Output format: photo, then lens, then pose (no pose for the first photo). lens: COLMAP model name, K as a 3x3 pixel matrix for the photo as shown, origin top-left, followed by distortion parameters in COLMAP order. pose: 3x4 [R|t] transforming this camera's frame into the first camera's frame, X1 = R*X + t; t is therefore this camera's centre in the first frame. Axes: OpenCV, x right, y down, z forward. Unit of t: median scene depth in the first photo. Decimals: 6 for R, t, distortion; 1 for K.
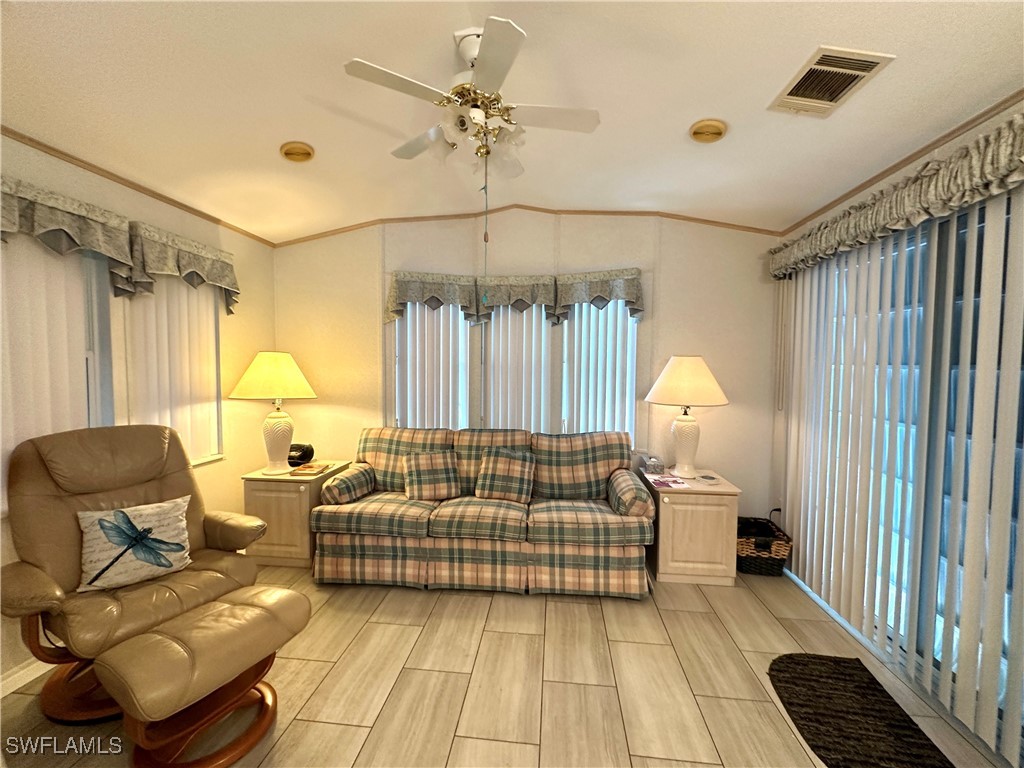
lens RADIAL K [[416.1, 0, 511.7], [0, 416.1, 384.3], [0, 0, 1]] dist [-0.000784, -0.000063]
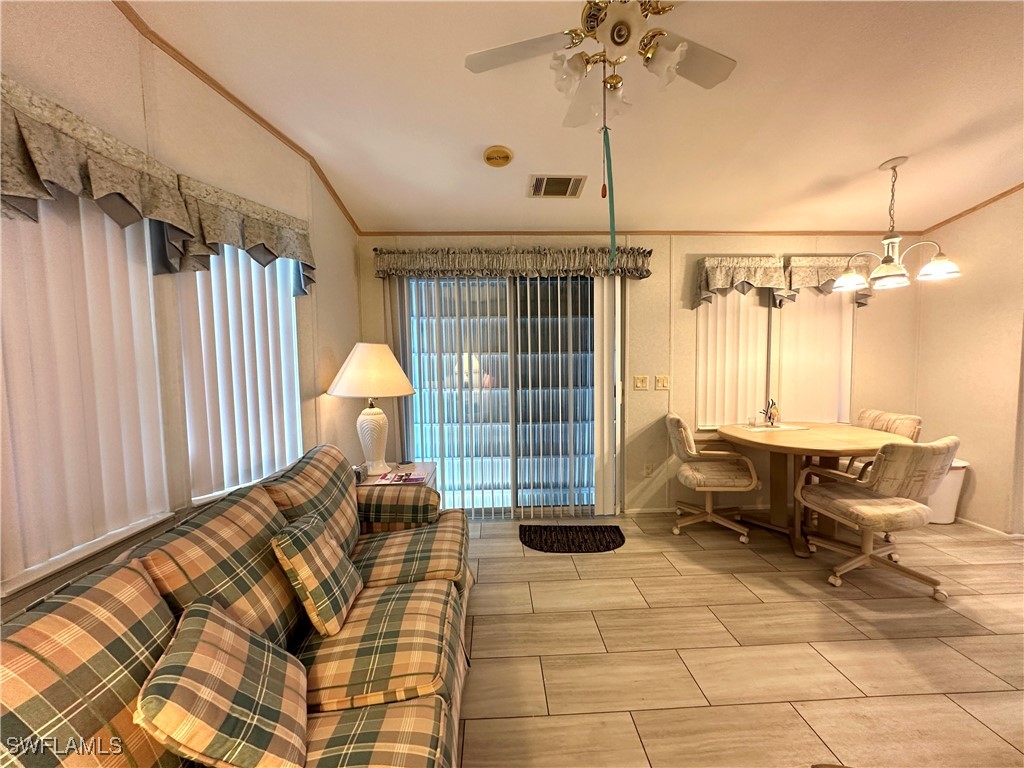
lens RADIAL K [[416.1, 0, 512.5], [0, 416.1, 384.2], [0, 0, 1]] dist [-0.000784, -0.000063]
pose [[-0.141326, -0.072997, 0.987268, -0.619676], [0.052751, 0.995306, 0.081142, -0.043554], [-0.988557, 0.063547, -0.136812, 0.942535]]
